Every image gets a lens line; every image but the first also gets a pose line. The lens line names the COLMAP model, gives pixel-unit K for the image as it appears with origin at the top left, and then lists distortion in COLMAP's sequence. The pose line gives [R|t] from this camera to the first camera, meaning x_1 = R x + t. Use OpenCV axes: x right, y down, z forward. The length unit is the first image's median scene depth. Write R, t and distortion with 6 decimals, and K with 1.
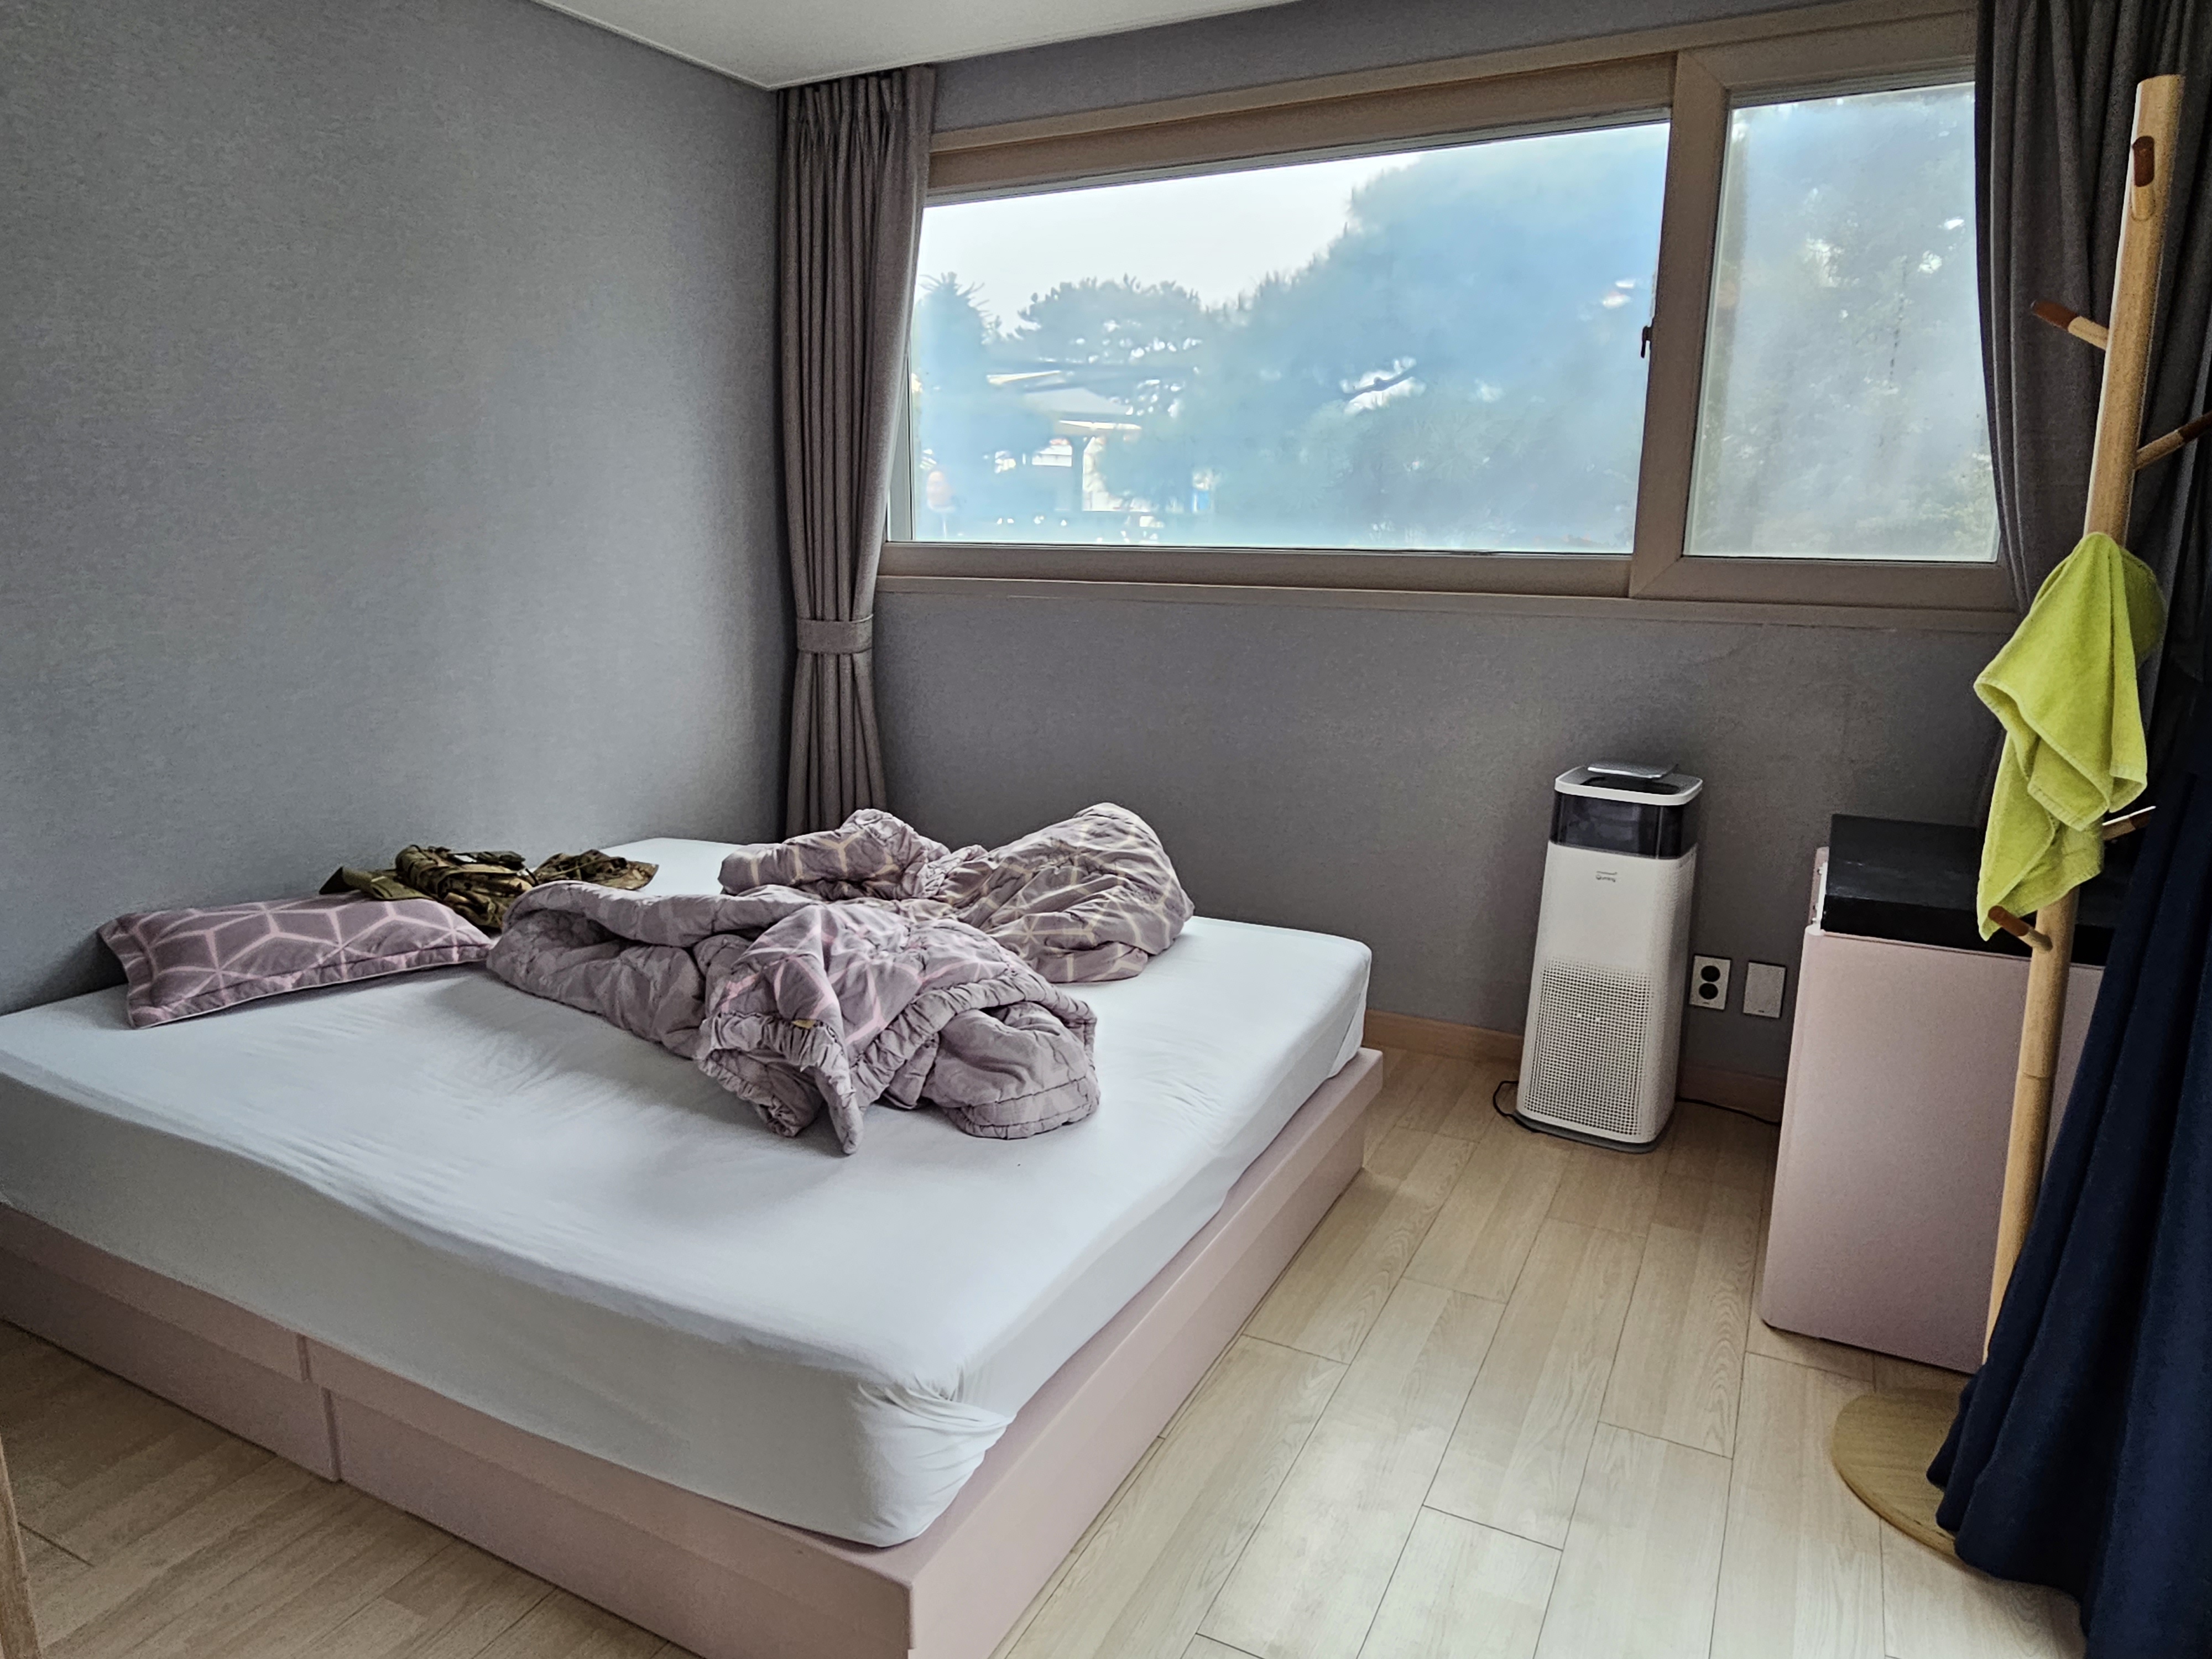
lens RADIAL K [[1385.5, 0, 1106.0], [0, 1385.5, 829.5], [0, 0, 1]] dist [0.003548, 0.000783]
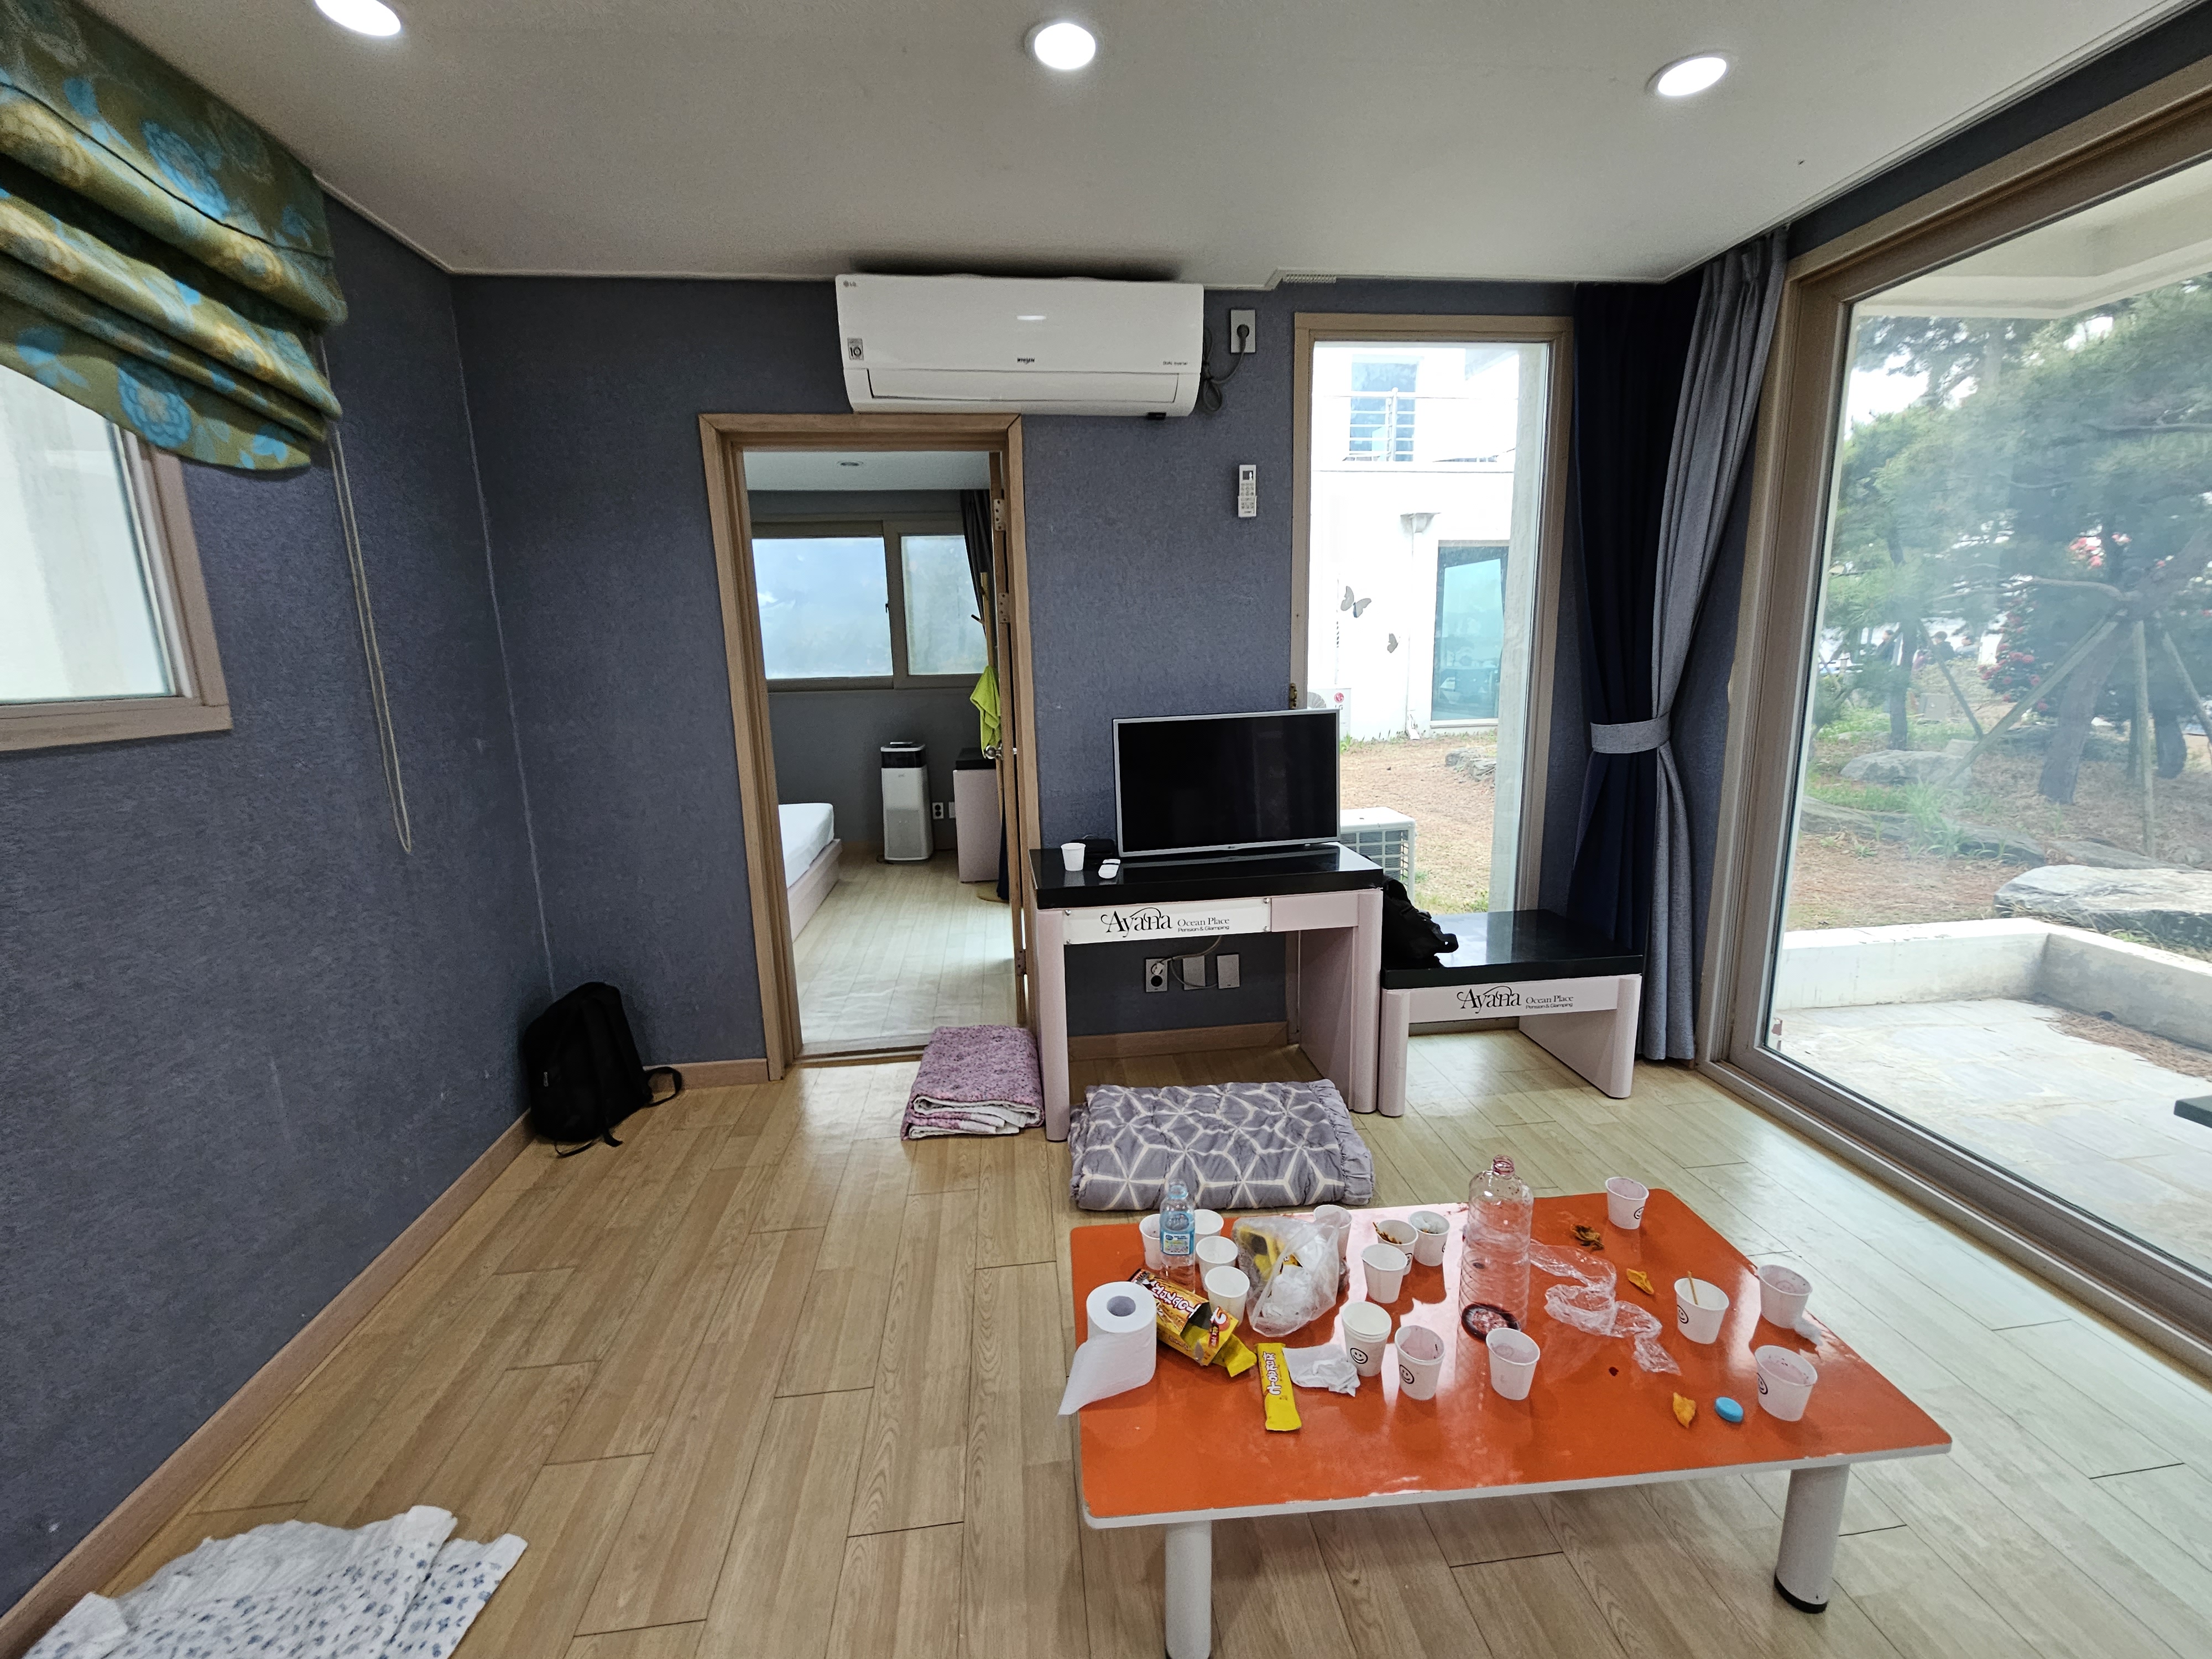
lens RADIAL K [[892.1, 0, 1106.0], [0, 892.1, 829.5], [0, 0, 1]] dist [0.000289, 0.000025]
pose [[0.829044, -0.133253, 0.543075, -0.376935], [0.150552, 0.988520, 0.012722, 0.200200], [-0.538536, 0.071214, 0.839588, -0.962190]]
